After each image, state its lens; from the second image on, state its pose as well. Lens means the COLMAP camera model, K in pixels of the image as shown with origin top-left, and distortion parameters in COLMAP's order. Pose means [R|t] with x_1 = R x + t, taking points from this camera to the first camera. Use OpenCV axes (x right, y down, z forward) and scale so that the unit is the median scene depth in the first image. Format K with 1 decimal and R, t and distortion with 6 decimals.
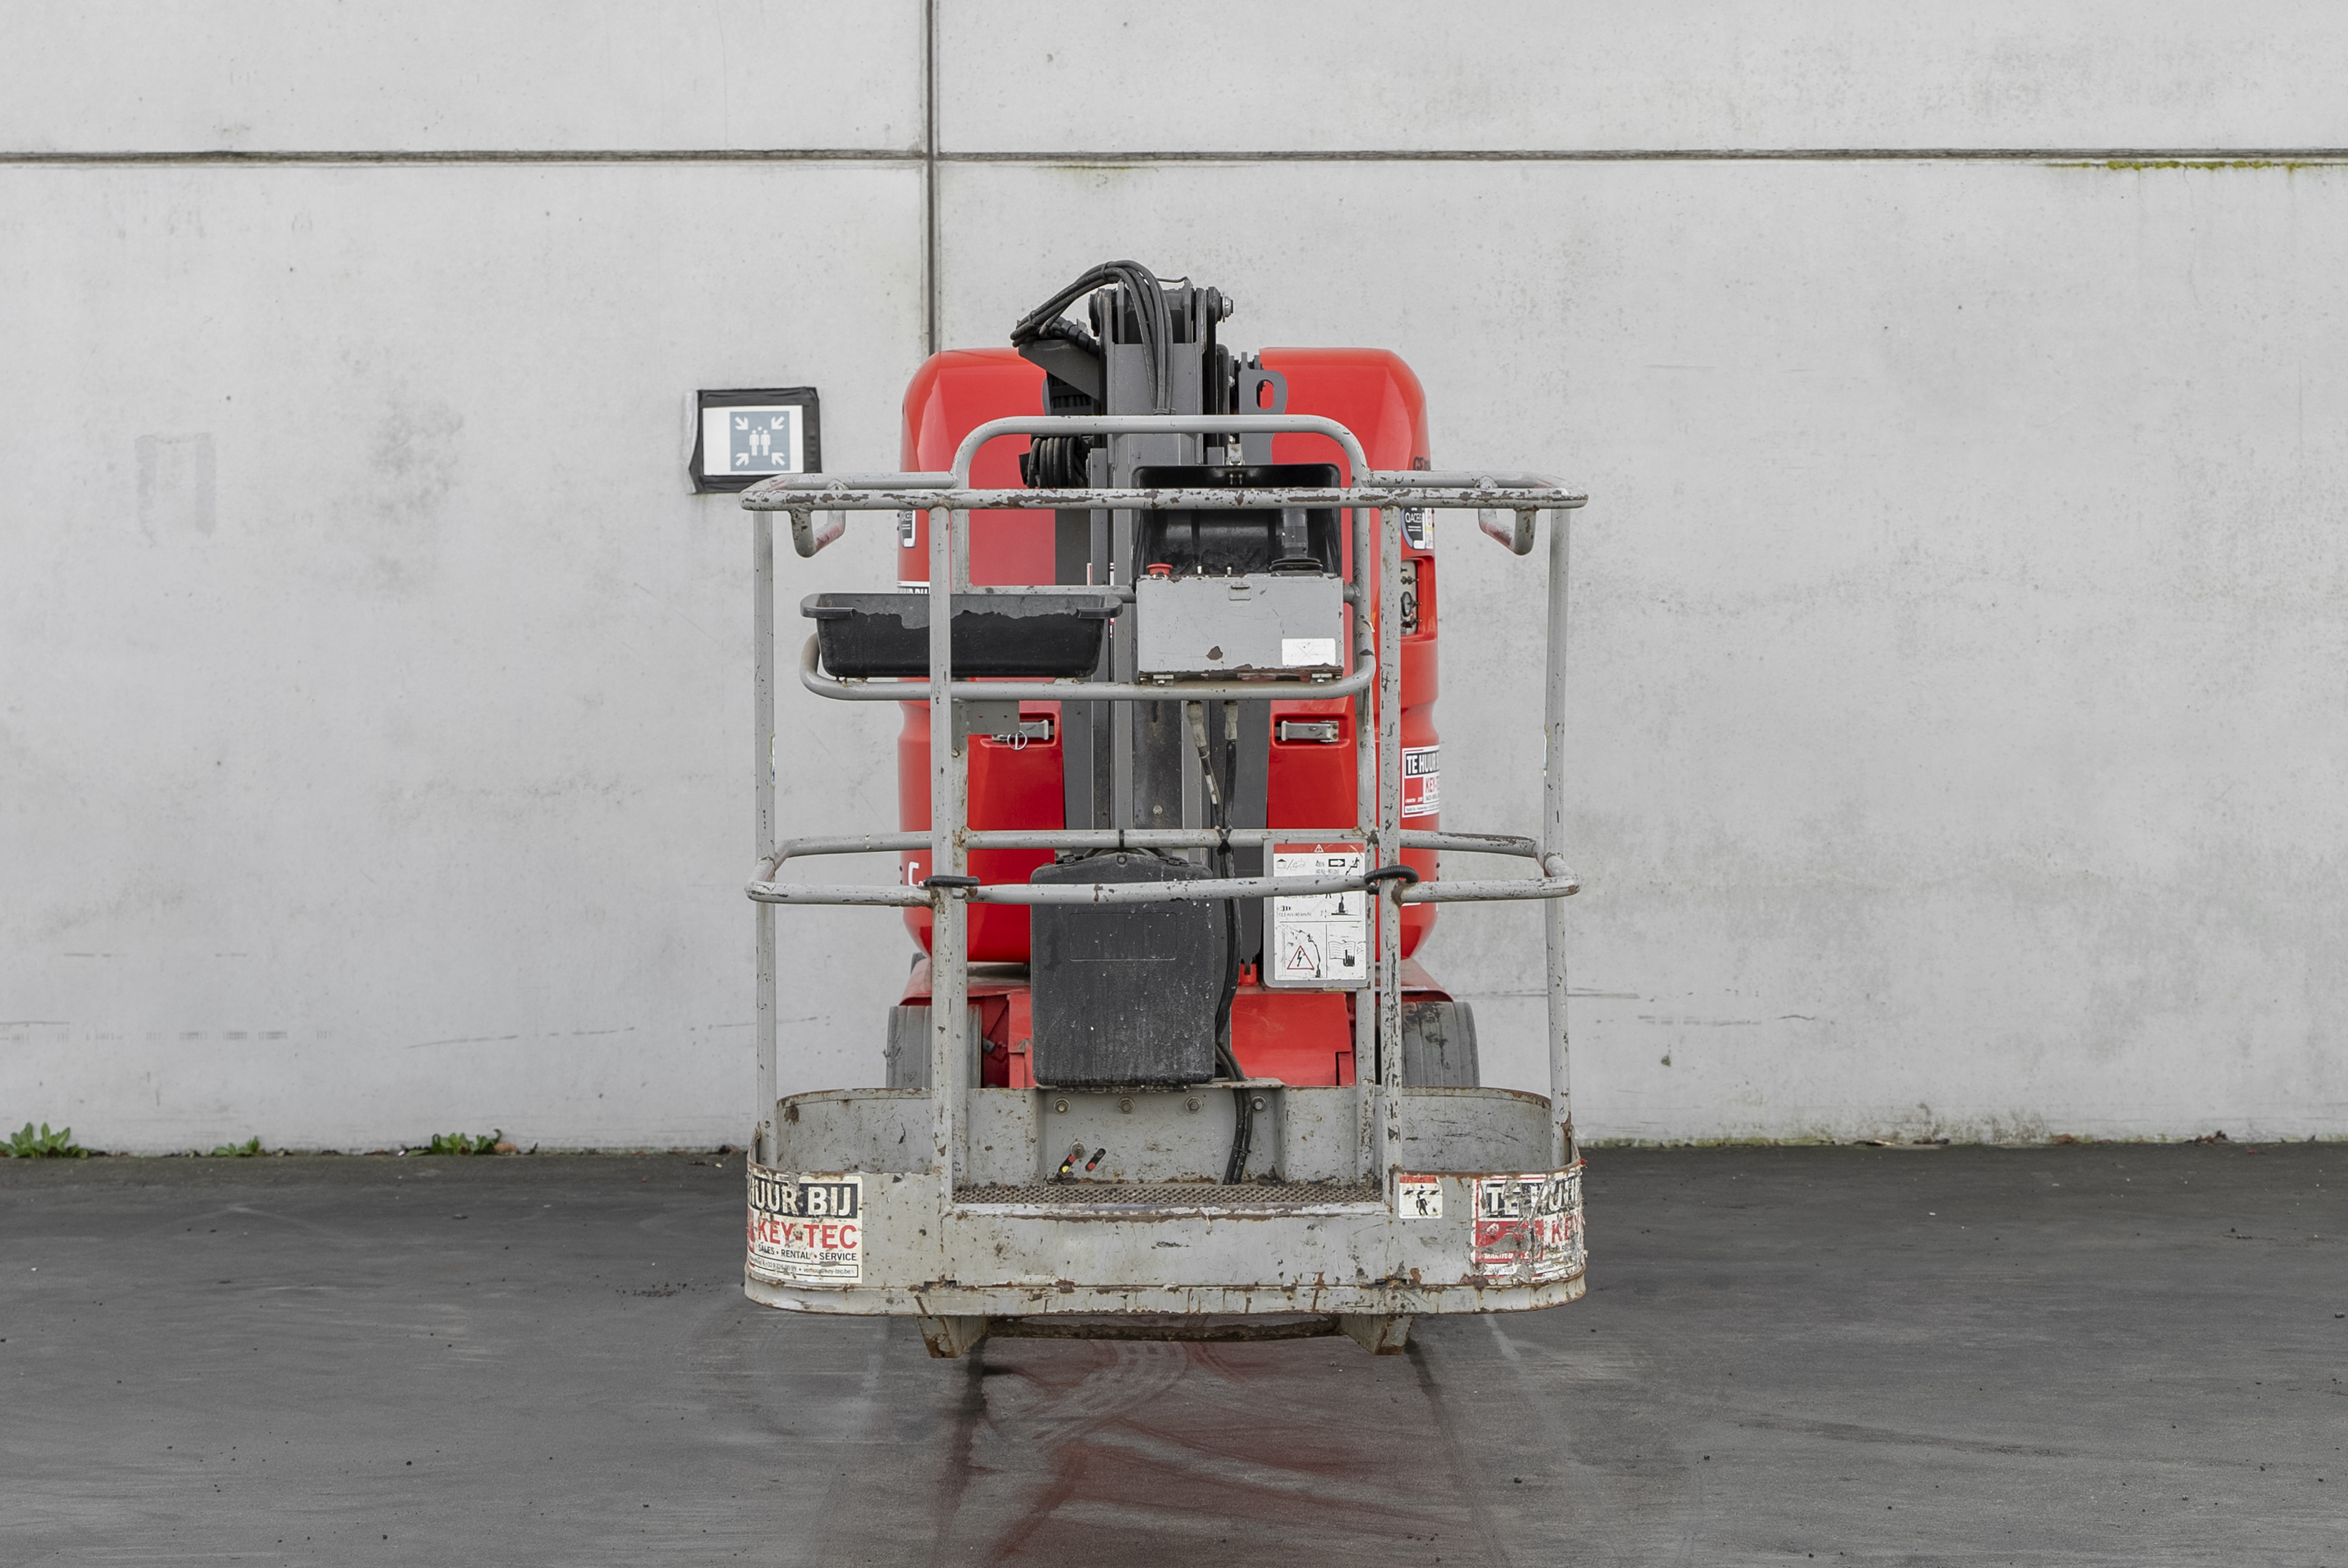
lens RADIAL K [[5040.5, 0, 1147.3], [0, 5040.5, 700.3], [0, 0, 1]] dist [0.000010, 0.000000]
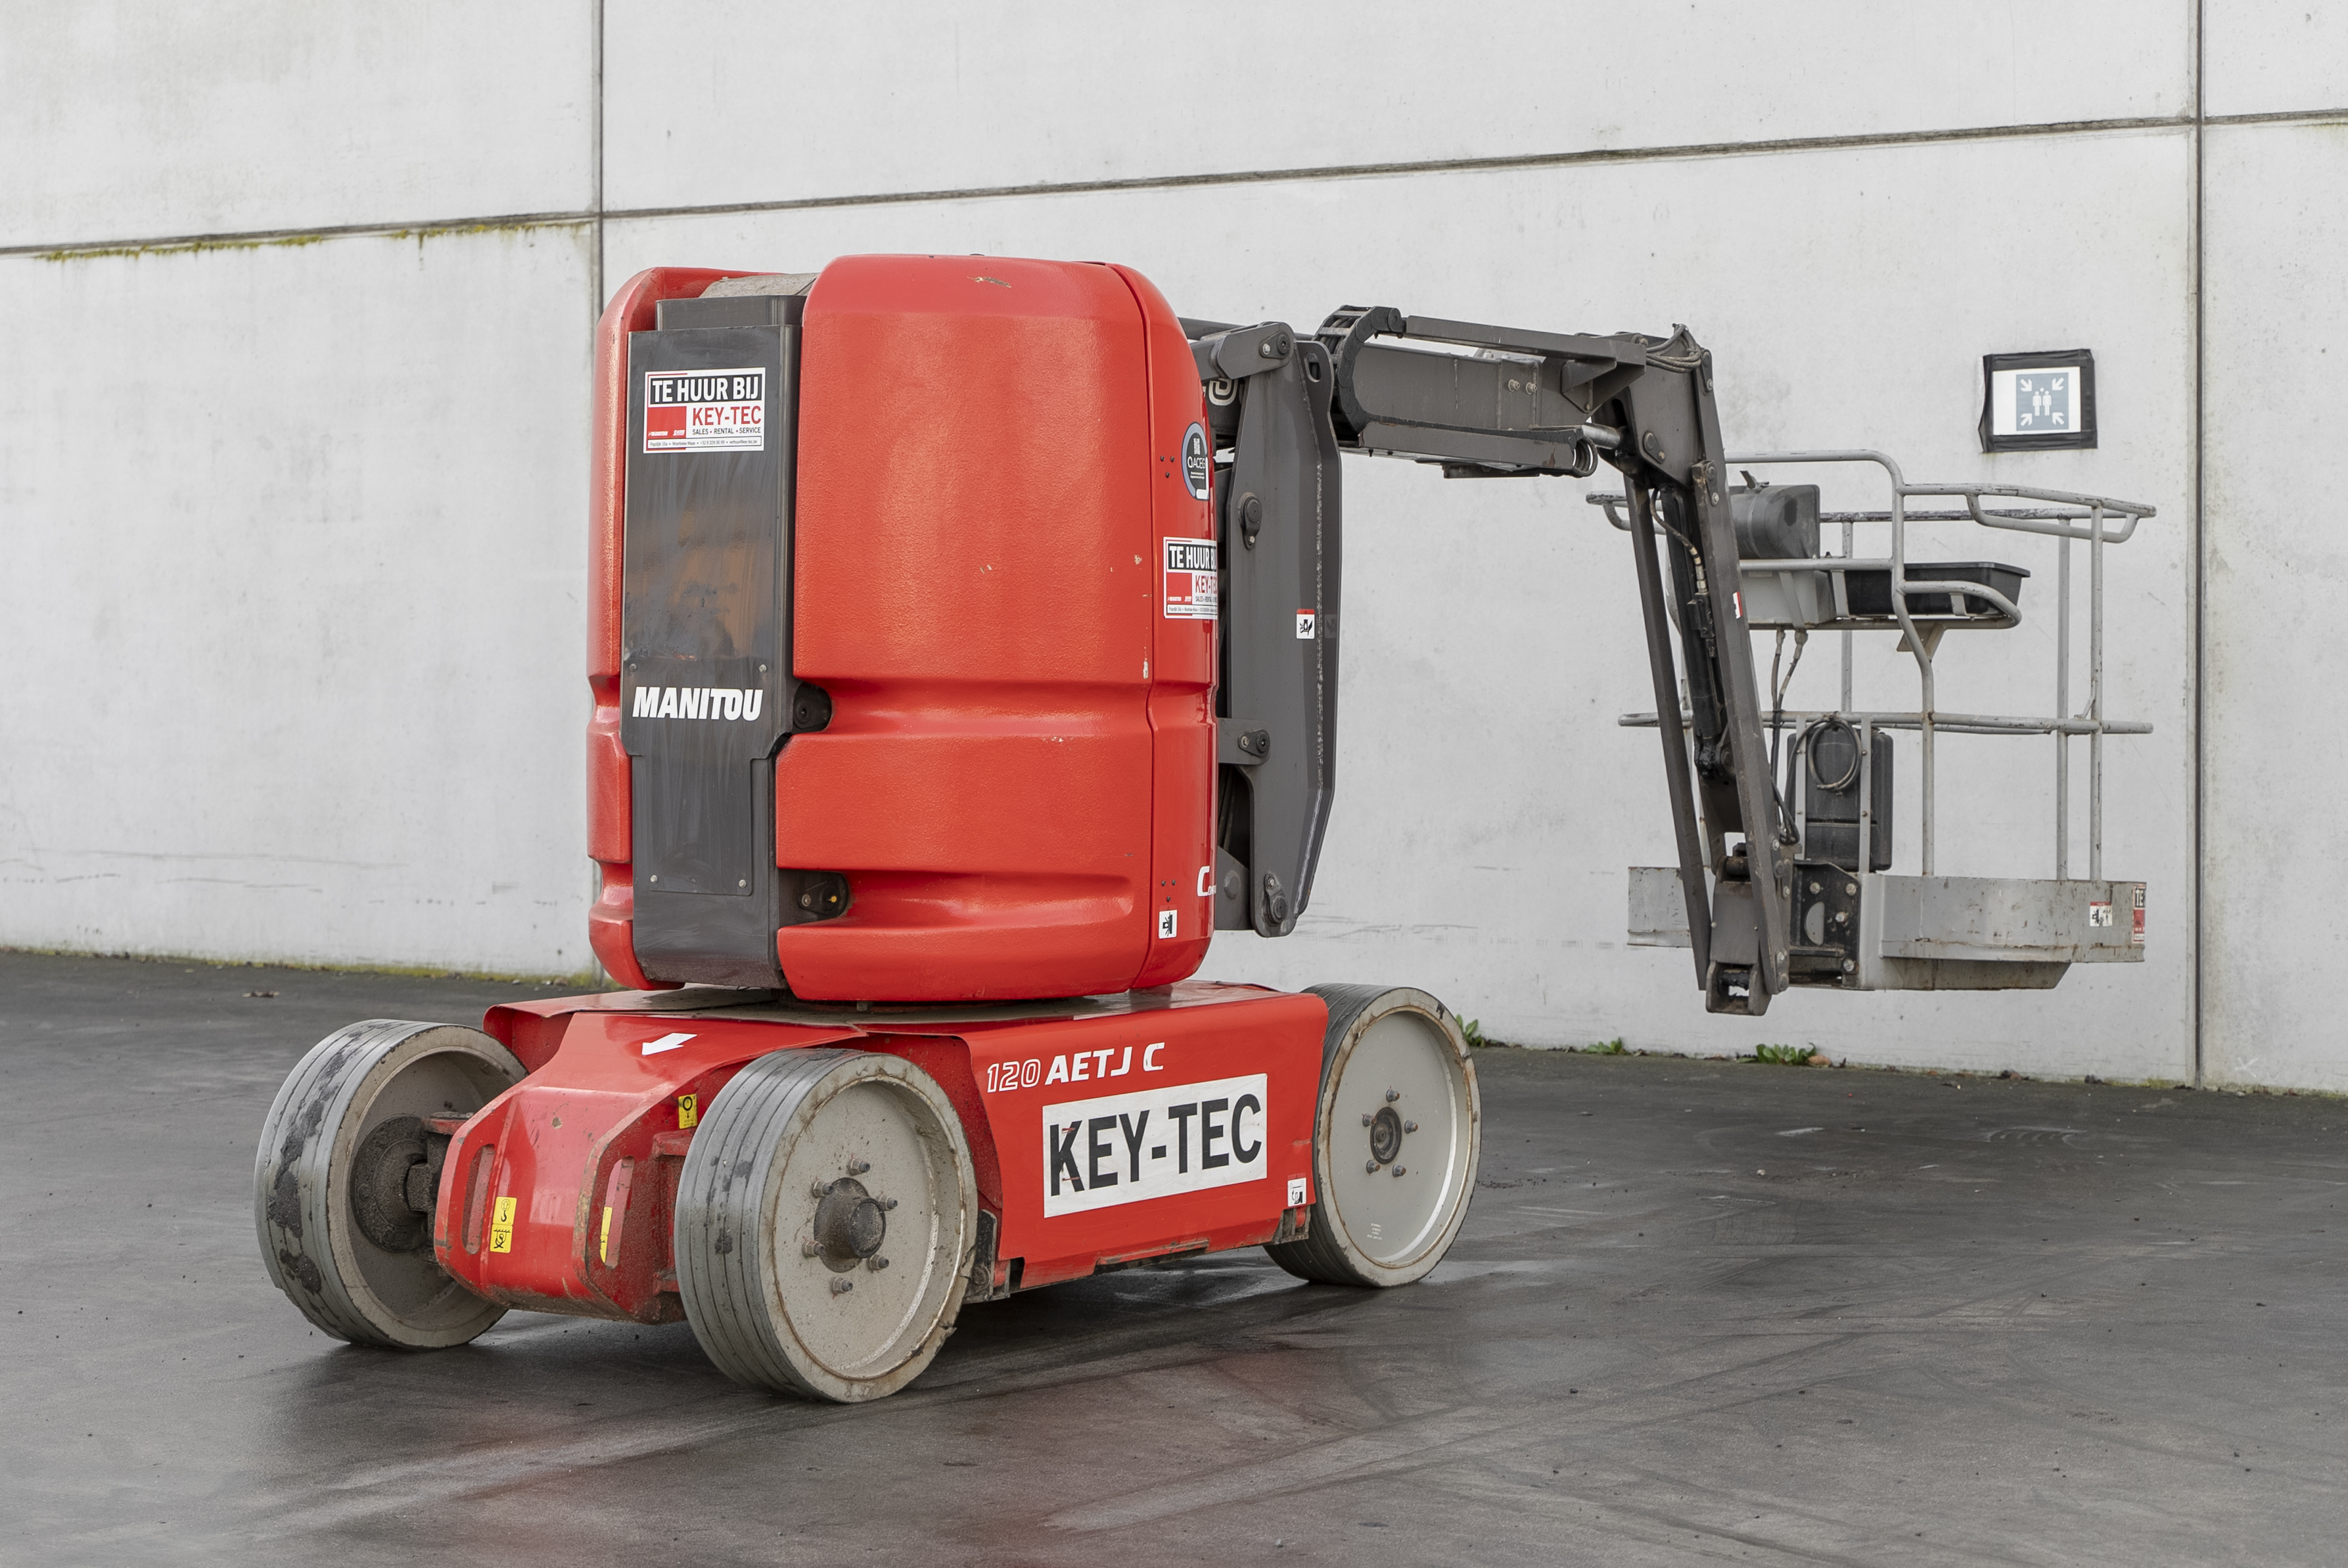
lens RADIAL K [[4913.6, 0, 1164.7], [0, 4913.6, 673.7], [0, 0, 1]] dist [0.003147, 0.000000]
pose [[0.808489, 0.012844, -0.588371, 0.377797], [-0.007254, 0.999903, 0.011859, -0.005656], [0.588466, -0.005320, 0.808504, 0.065798]]
